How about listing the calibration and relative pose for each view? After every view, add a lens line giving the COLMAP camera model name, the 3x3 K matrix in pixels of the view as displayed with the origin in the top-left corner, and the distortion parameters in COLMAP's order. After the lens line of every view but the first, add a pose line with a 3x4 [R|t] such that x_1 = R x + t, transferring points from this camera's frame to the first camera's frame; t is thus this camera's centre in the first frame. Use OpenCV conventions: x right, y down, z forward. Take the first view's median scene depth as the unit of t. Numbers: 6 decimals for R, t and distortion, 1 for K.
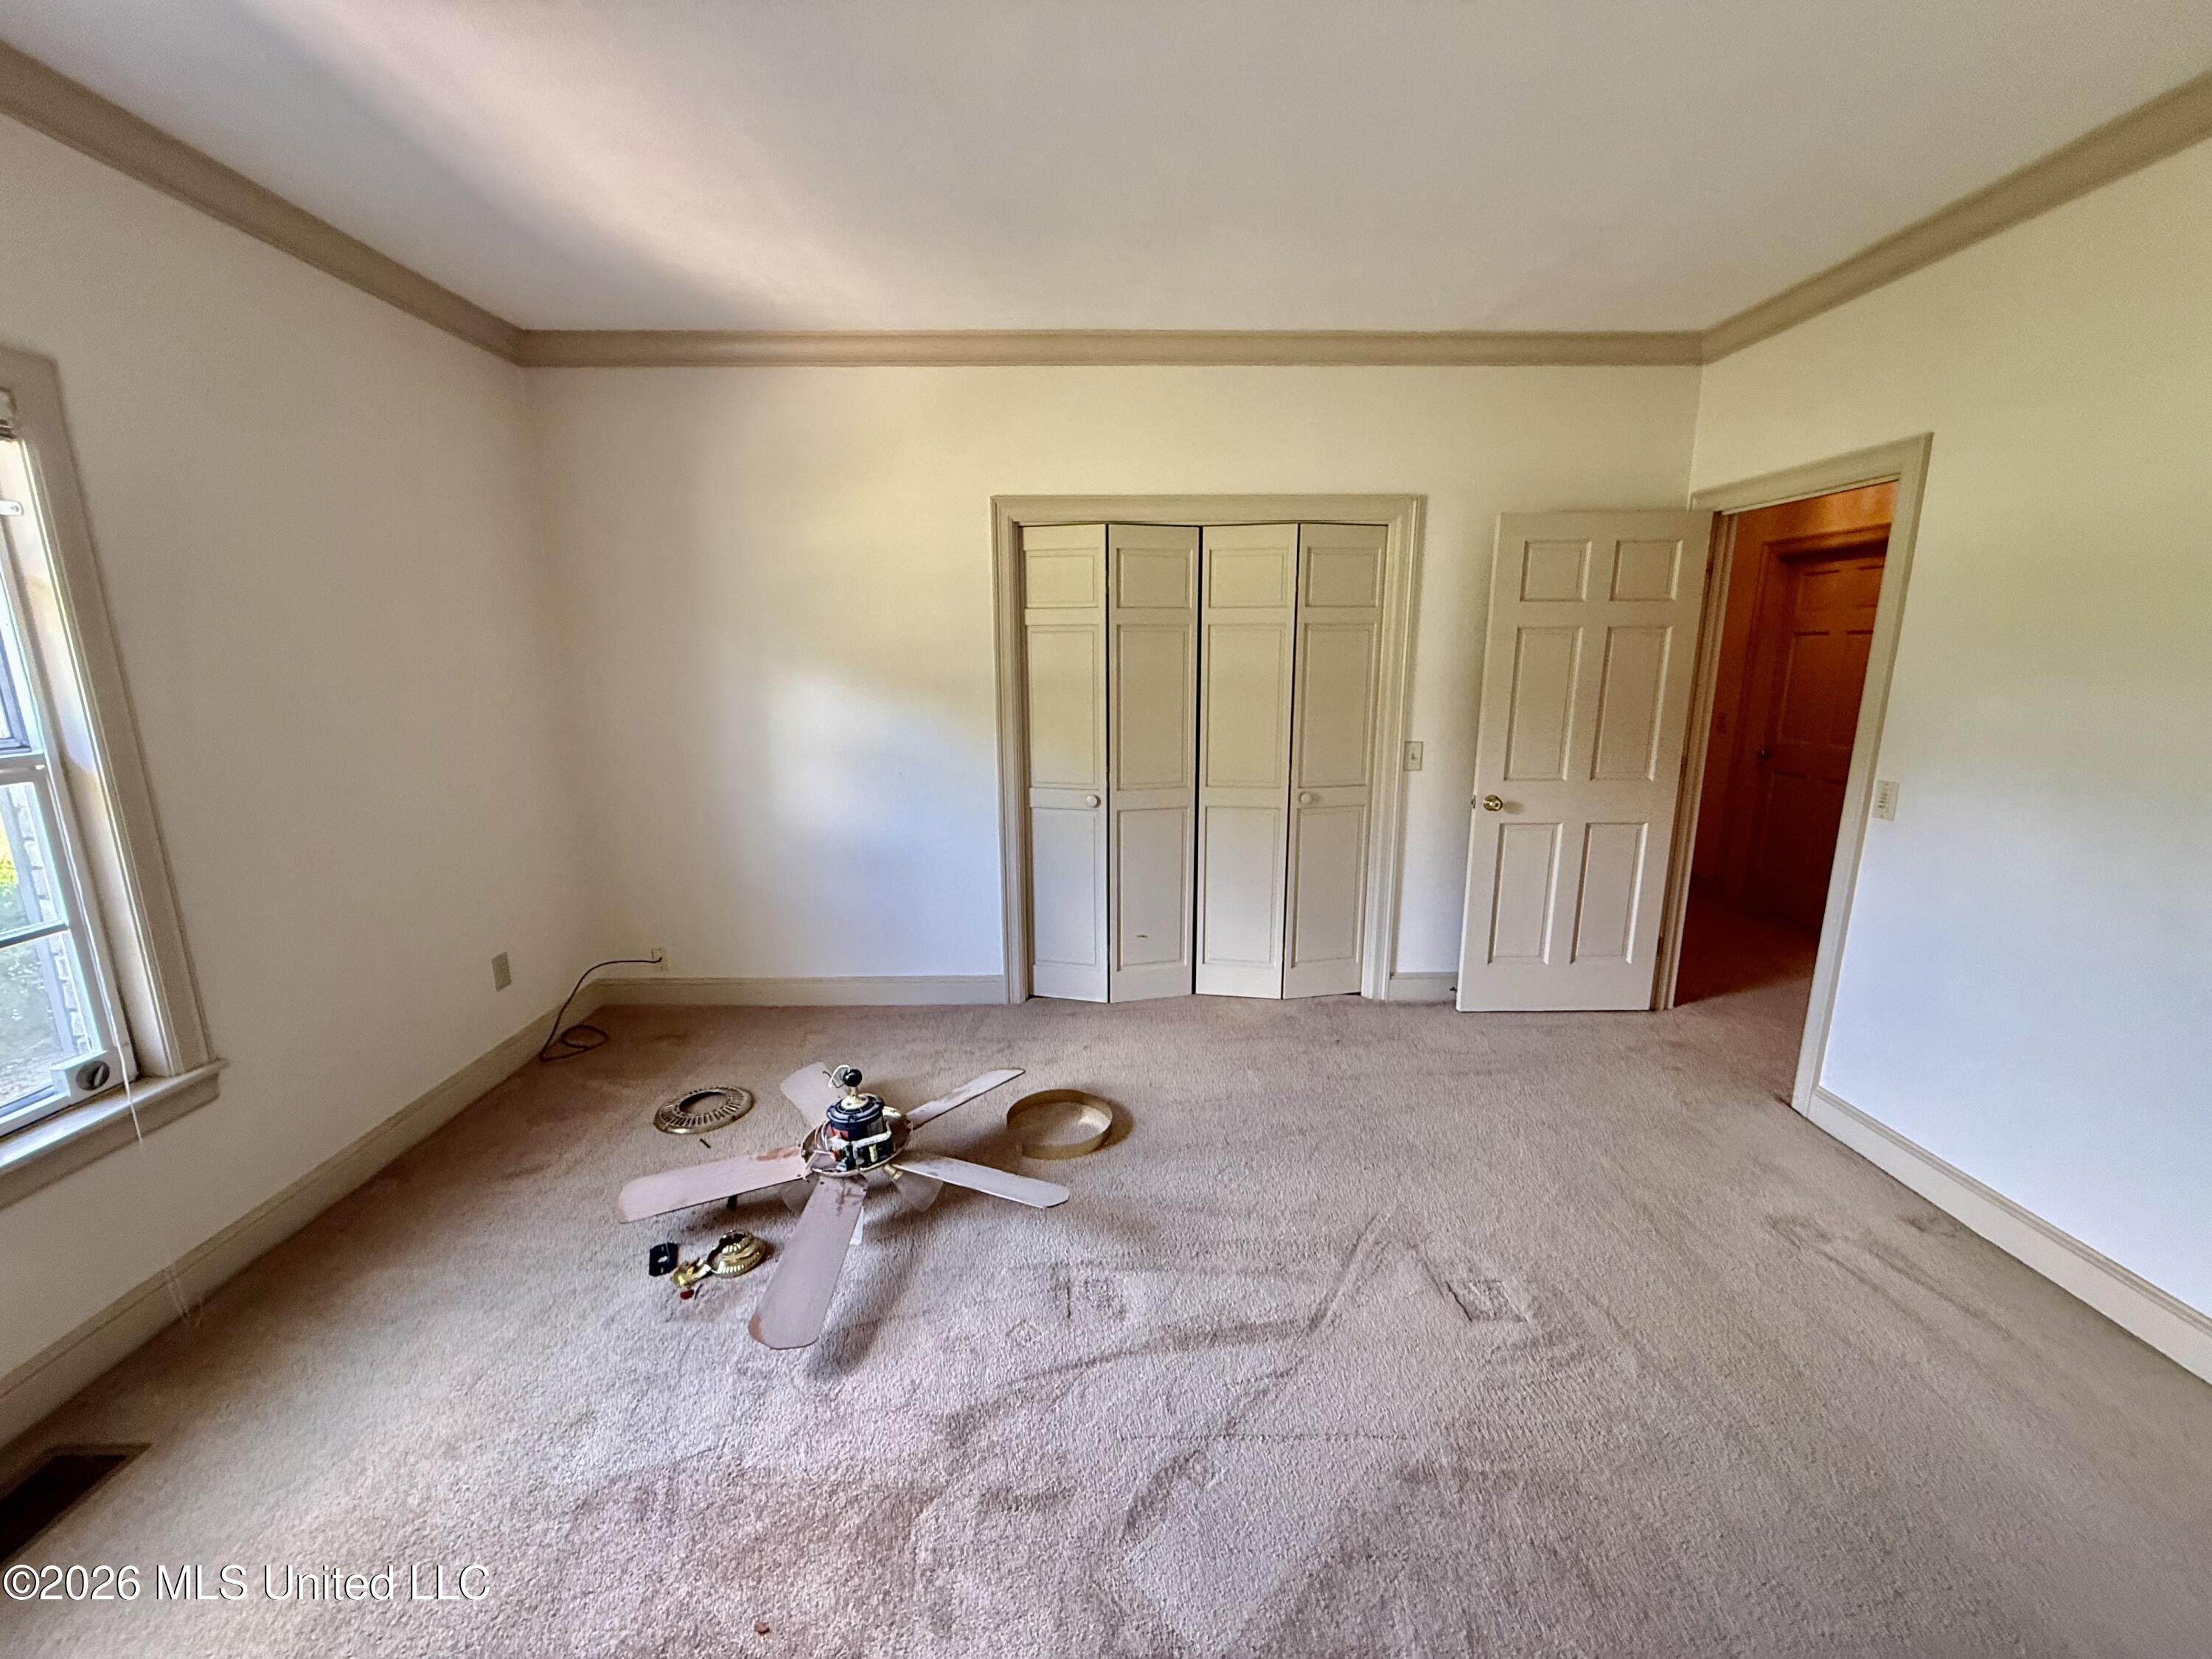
lens RADIAL K [[877.2, 0, 1101.8], [0, 877.2, 828.6], [0, 0, 1]] dist [0.001284, 0.000081]
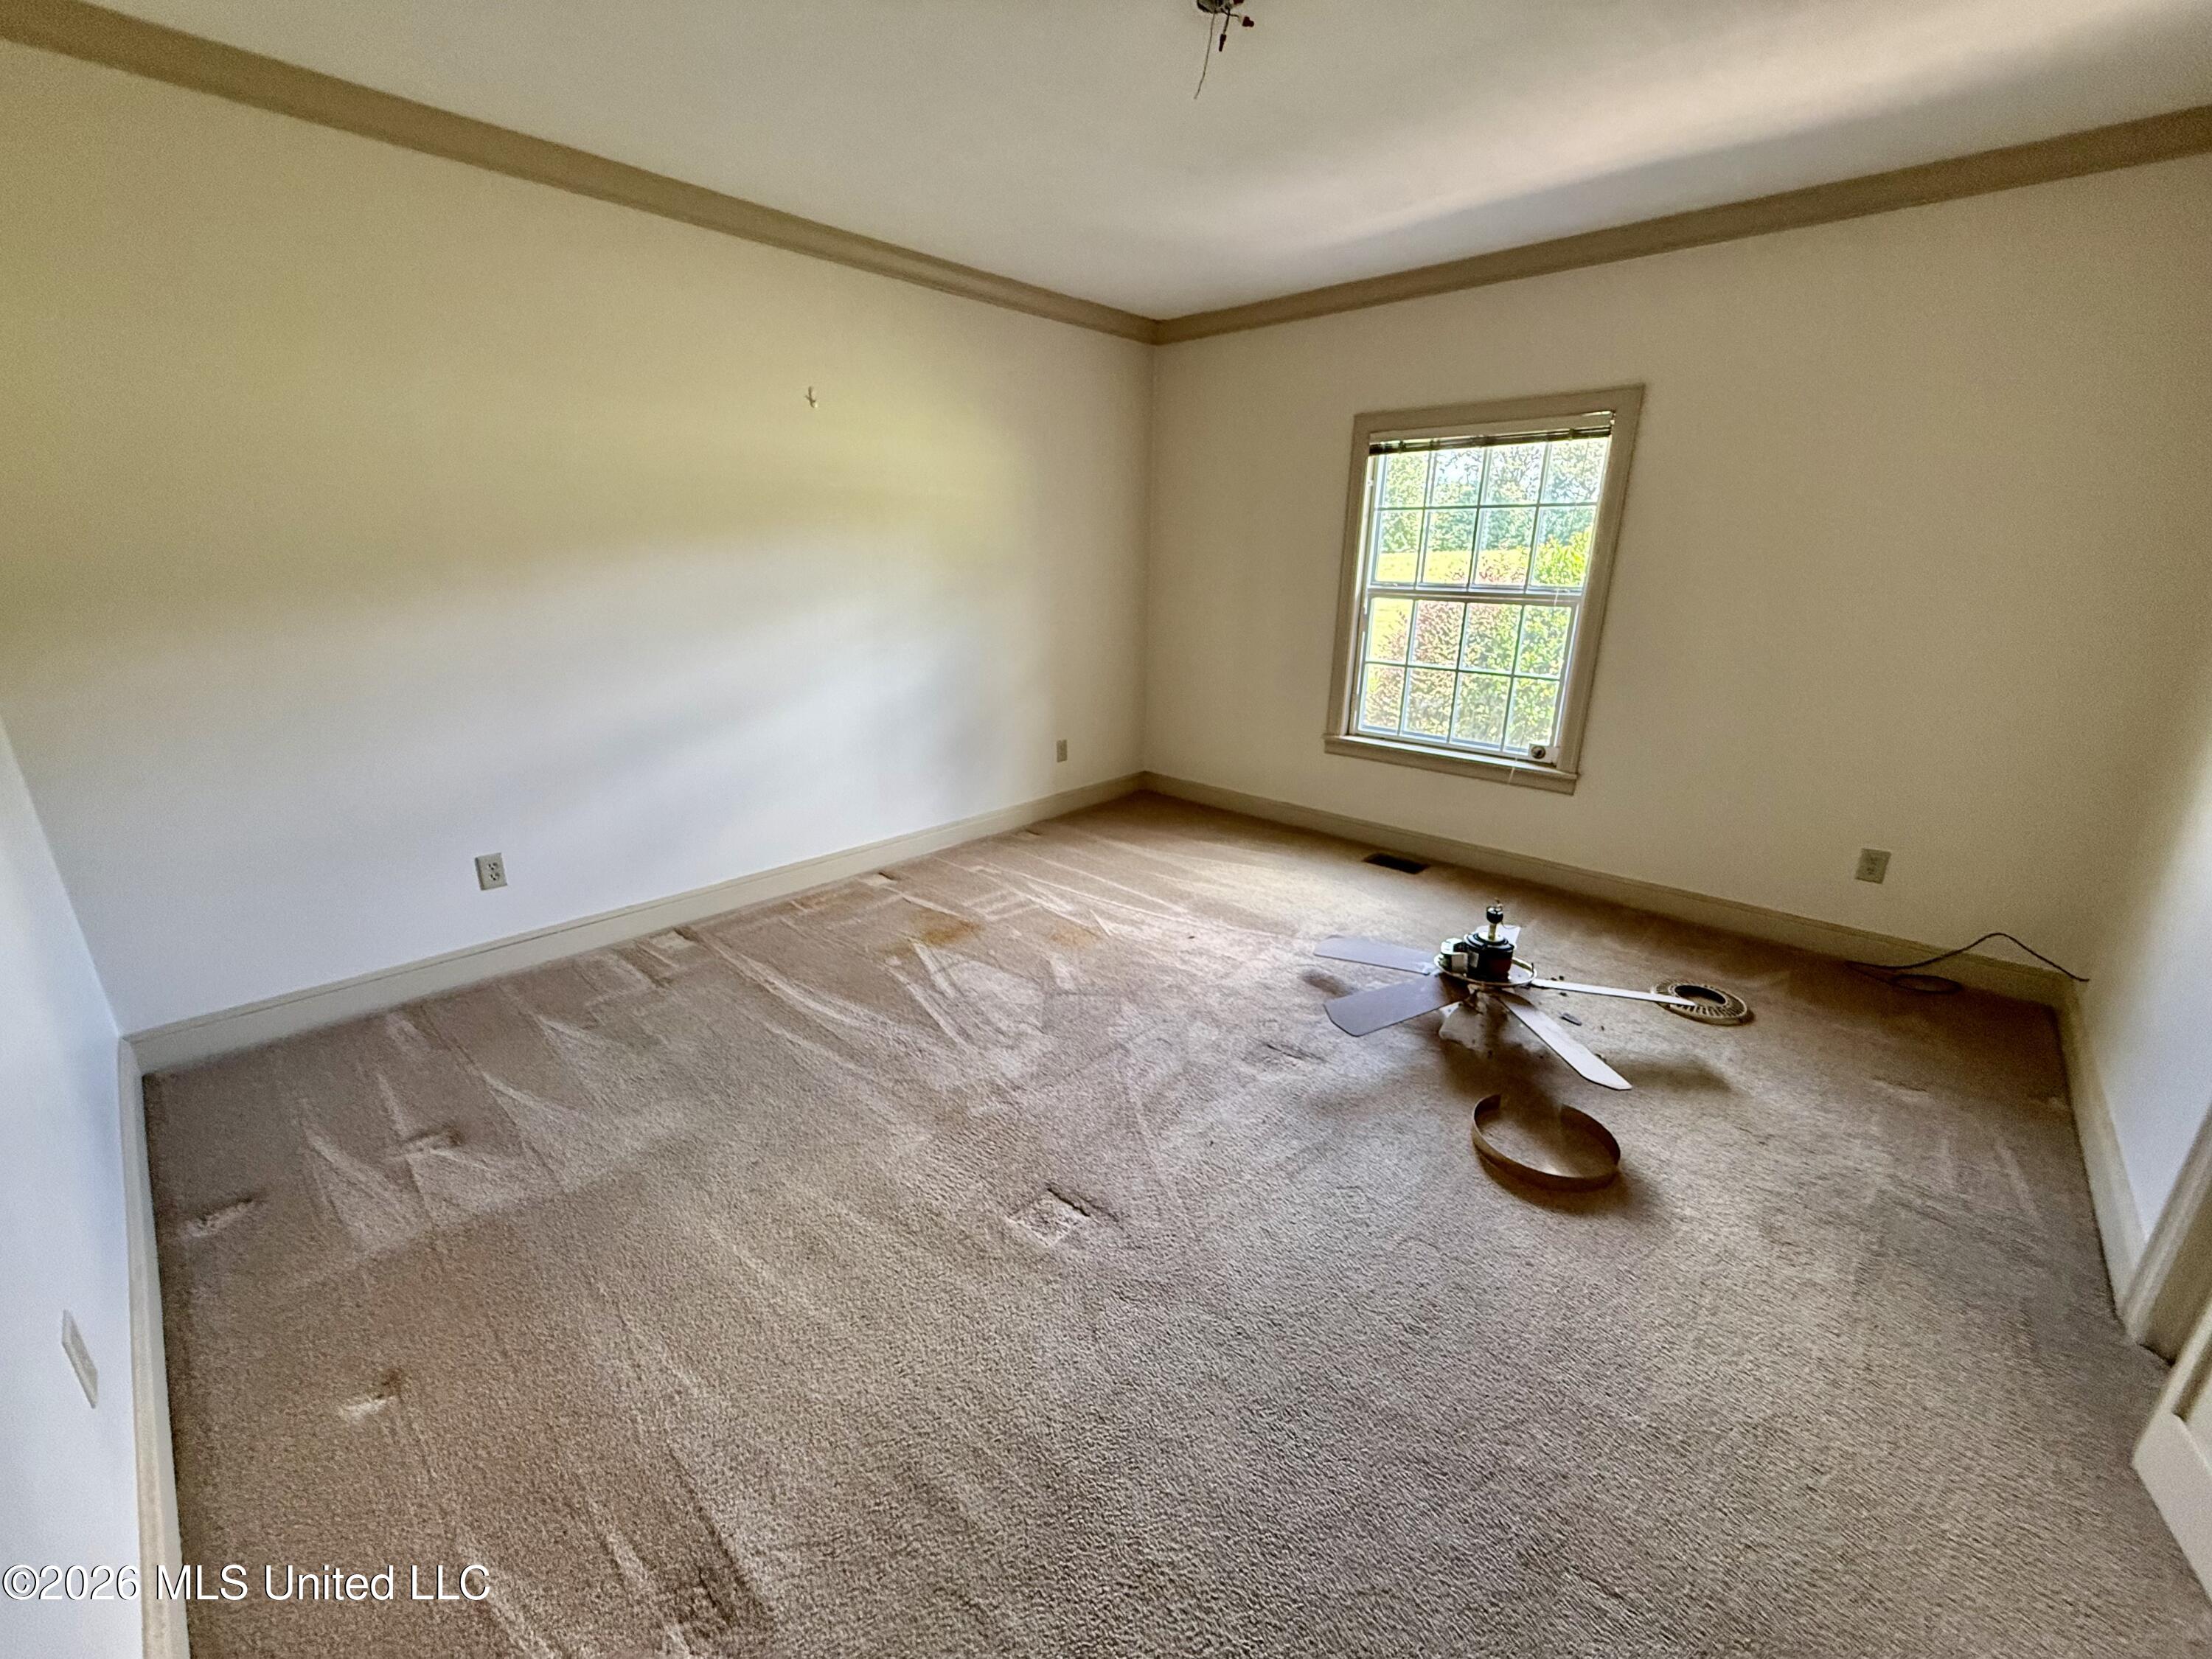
lens RADIAL K [[877.2, 0, 1101.8], [0, 877.2, 828.6], [0, 0, 1]] dist [0.001284, 0.000081]
pose [[-0.681596, 0.222536, -0.697068, 0.665785], [-0.152249, 0.888653, 0.432569, -0.190817], [0.715714, 0.400966, -0.571821, 0.959706]]
